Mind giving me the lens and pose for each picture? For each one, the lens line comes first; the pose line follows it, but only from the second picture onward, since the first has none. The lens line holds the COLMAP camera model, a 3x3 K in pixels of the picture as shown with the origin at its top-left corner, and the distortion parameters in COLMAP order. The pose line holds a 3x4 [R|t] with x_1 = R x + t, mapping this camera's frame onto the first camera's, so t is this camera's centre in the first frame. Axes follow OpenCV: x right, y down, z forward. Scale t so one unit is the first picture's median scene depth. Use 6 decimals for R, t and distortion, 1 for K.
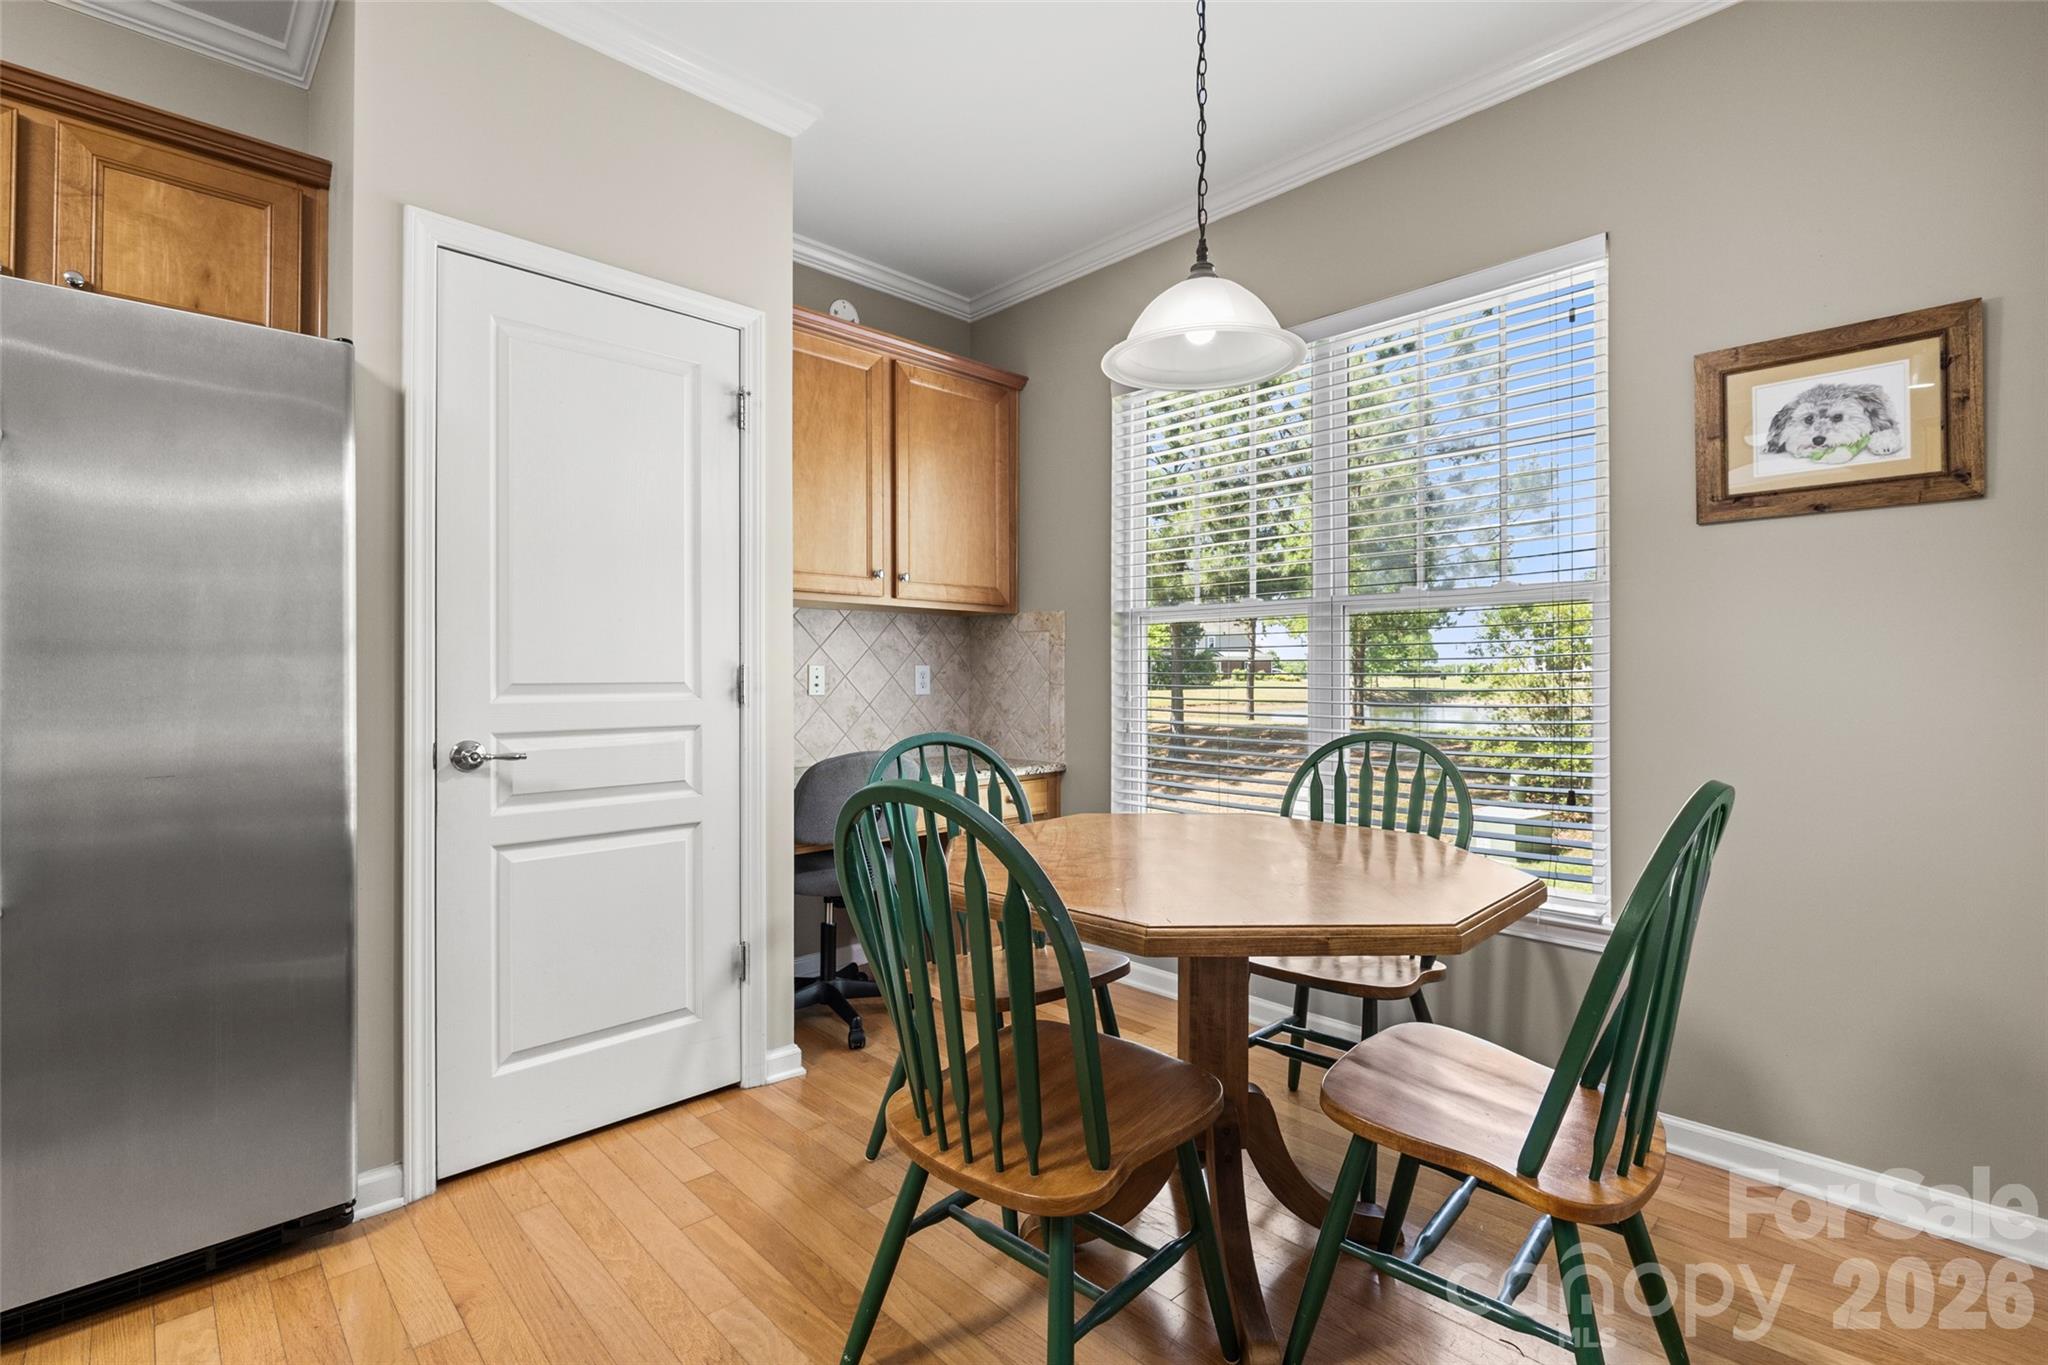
lens RADIAL K [[925.6, 0, 1030.1], [0, 925.6, 665.3], [0, 0, 1]] dist [-0.008753, 0.000585]
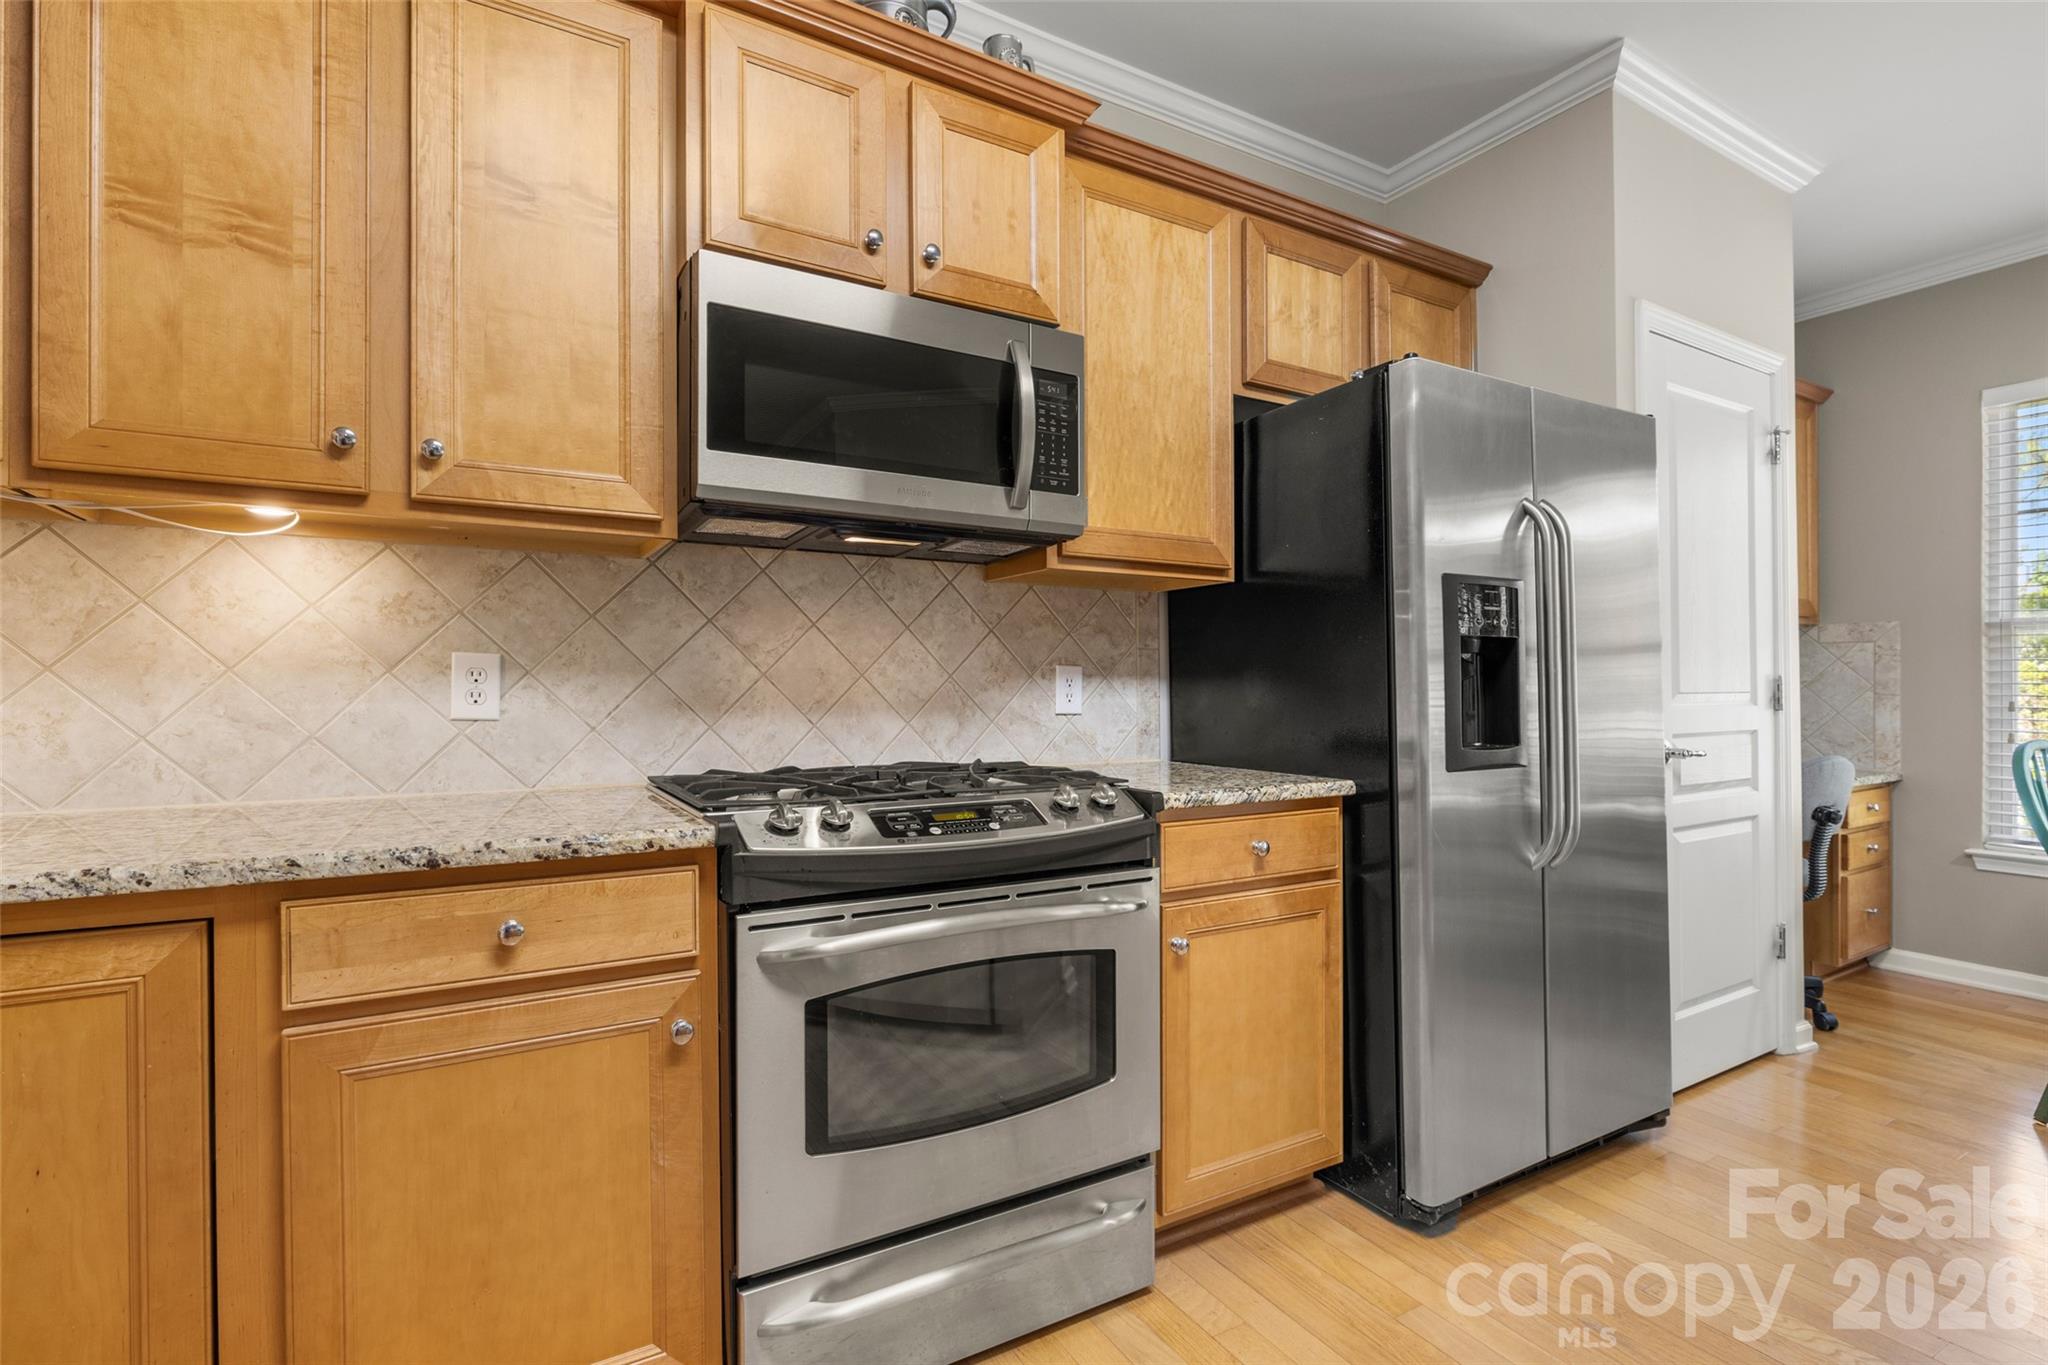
lens RADIAL K [[954.7, 0, 1022.2], [0, 954.7, 680.5], [0, 0, 1]] dist [-0.009650, 0.001991]
pose [[0.971137, 0.001171, -0.238519, -0.690931], [0.000851, 0.999965, 0.008374, -0.004560], [0.238520, -0.008335, 0.971102, -0.247237]]
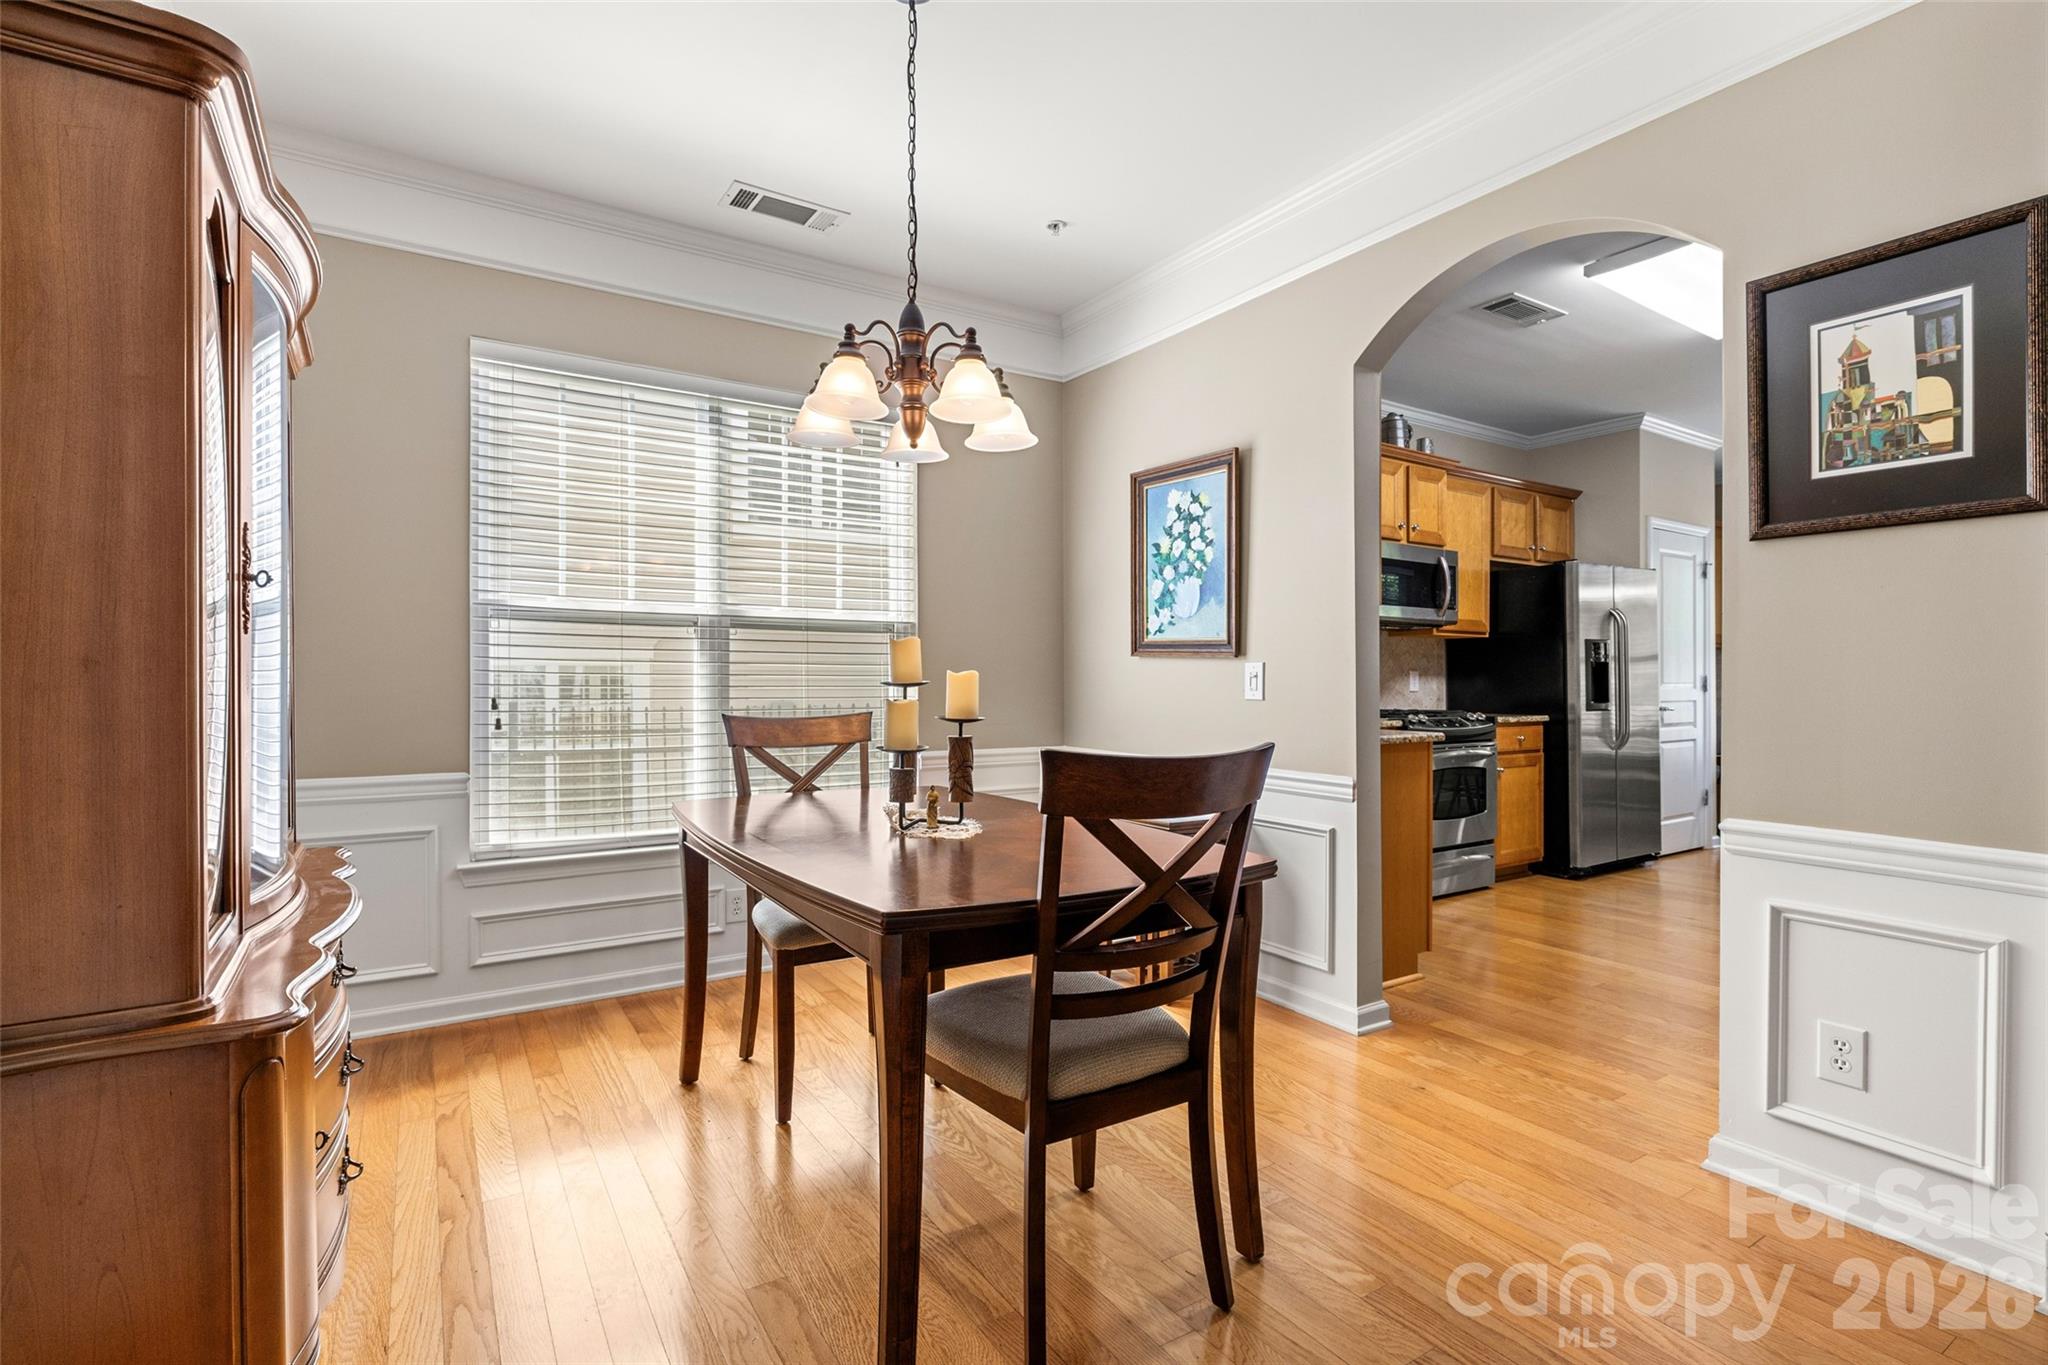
lens RADIAL K [[954.7, 0, 1015.1], [0, 954.7, 687.1], [0, 0, 1]] dist [-0.009650, 0.001991]
pose [[0.979275, 0.005389, -0.202463, -1.185640], [-0.001209, 0.999784, 0.020766, -0.015868], [0.202531, -0.020091, 0.979070, -1.360406]]
